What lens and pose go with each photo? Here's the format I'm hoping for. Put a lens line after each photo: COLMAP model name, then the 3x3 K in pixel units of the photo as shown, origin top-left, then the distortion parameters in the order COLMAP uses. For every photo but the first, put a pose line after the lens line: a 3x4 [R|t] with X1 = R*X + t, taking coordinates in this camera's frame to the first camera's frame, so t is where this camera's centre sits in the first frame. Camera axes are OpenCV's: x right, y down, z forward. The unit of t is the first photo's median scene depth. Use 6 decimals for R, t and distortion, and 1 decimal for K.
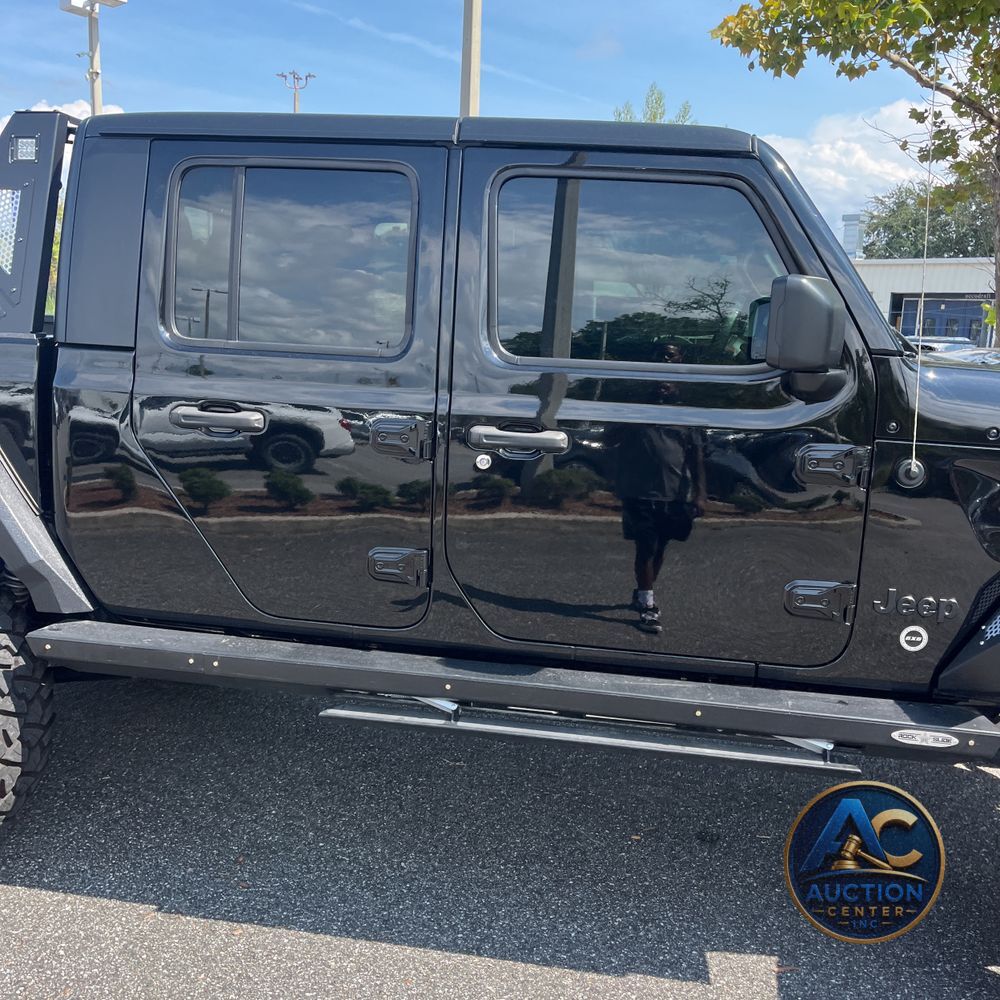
lens RADIAL K [[1007.4, 0, 500.0], [0, 1007.4, 500.0], [0, 0, 1]] dist [0.057893, -0.080412]
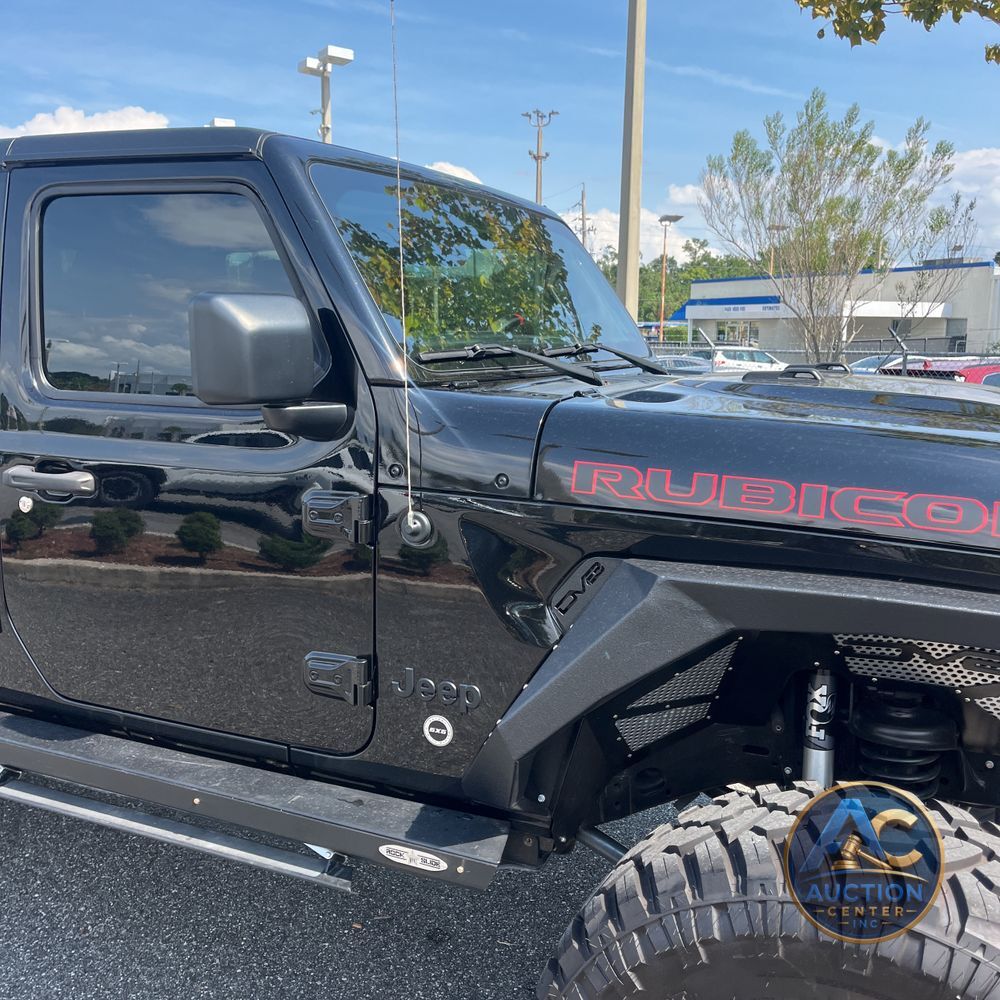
lens RADIAL K [[1012.2, 0, 500.0], [0, 1012.2, 500.0], [0, 0, 1]] dist [0.040124, -0.023932]
pose [[0.963765, 0.014589, -0.266352, 0.621475], [-0.022217, 0.999424, -0.025648, -0.026838], [0.265825, 0.030636, 0.963534, 0.206948]]
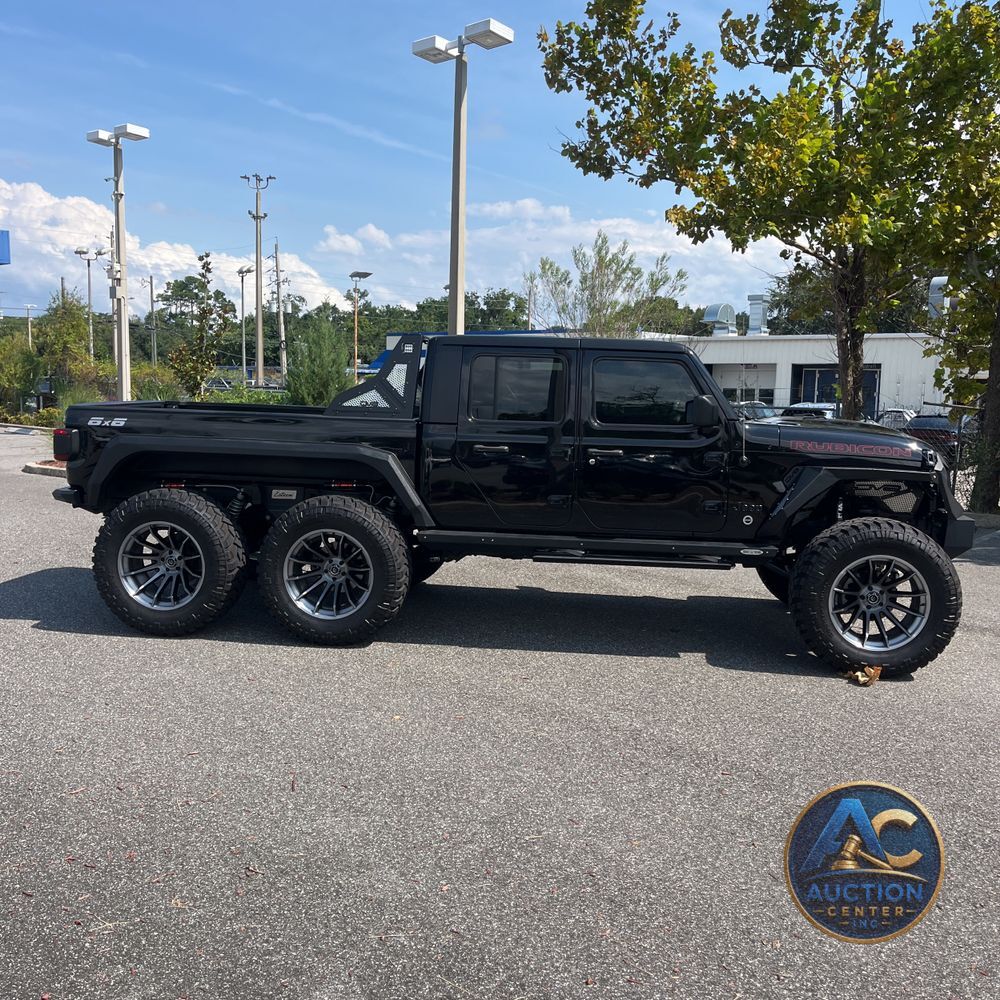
lens RADIAL K [[1012.2, 0, 500.0], [0, 1012.2, 500.0], [0, 0, 1]] dist [0.040124, -0.023932]
pose [[0.997055, -0.023612, 0.072959, -0.449033], [0.028479, 0.997386, -0.066403, 0.230668], [-0.071201, 0.068286, 0.995122, -1.634164]]
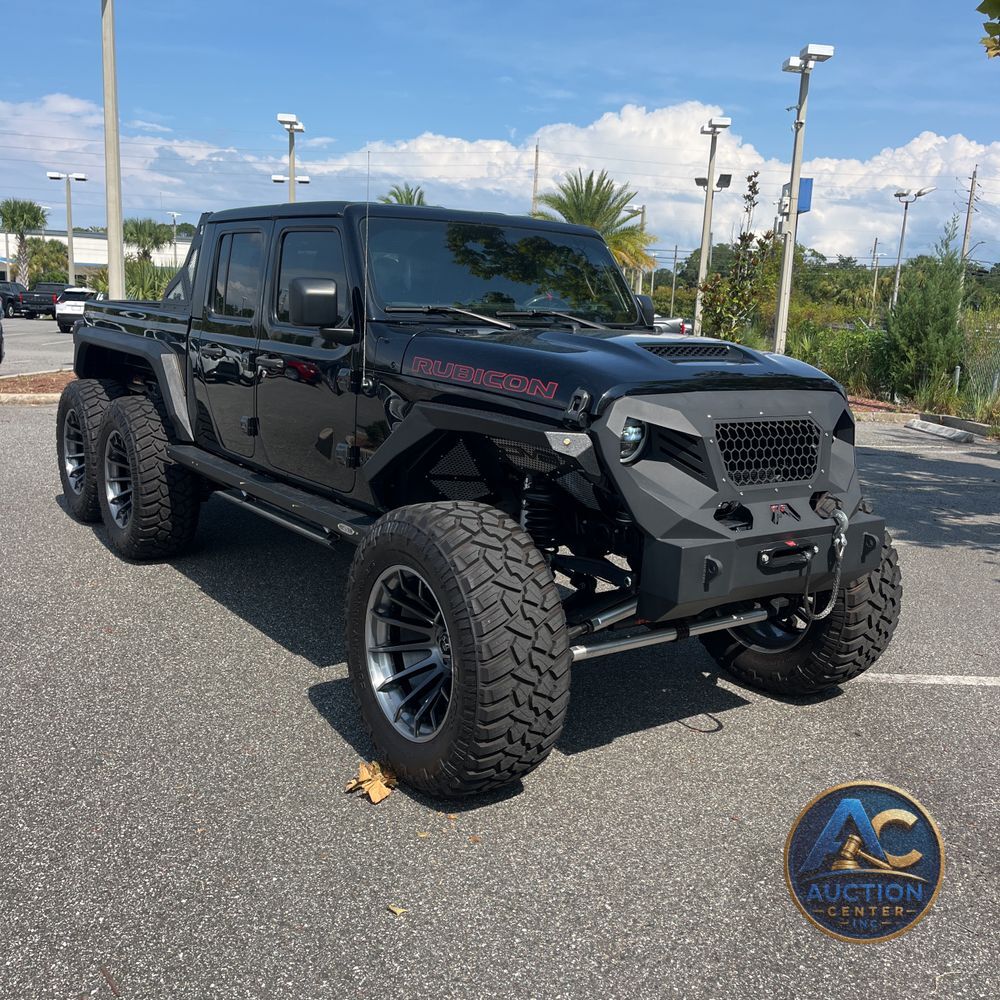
lens RADIAL K [[1012.2, 0, 500.0], [0, 1012.2, 500.0], [0, 0, 1]] dist [0.040124, -0.023932]
pose [[0.716419, 0.124646, -0.686445, 1.659753], [-0.144939, 0.989035, 0.028324, 0.081135], [0.682449, 0.079201, 0.726630, -0.122482]]
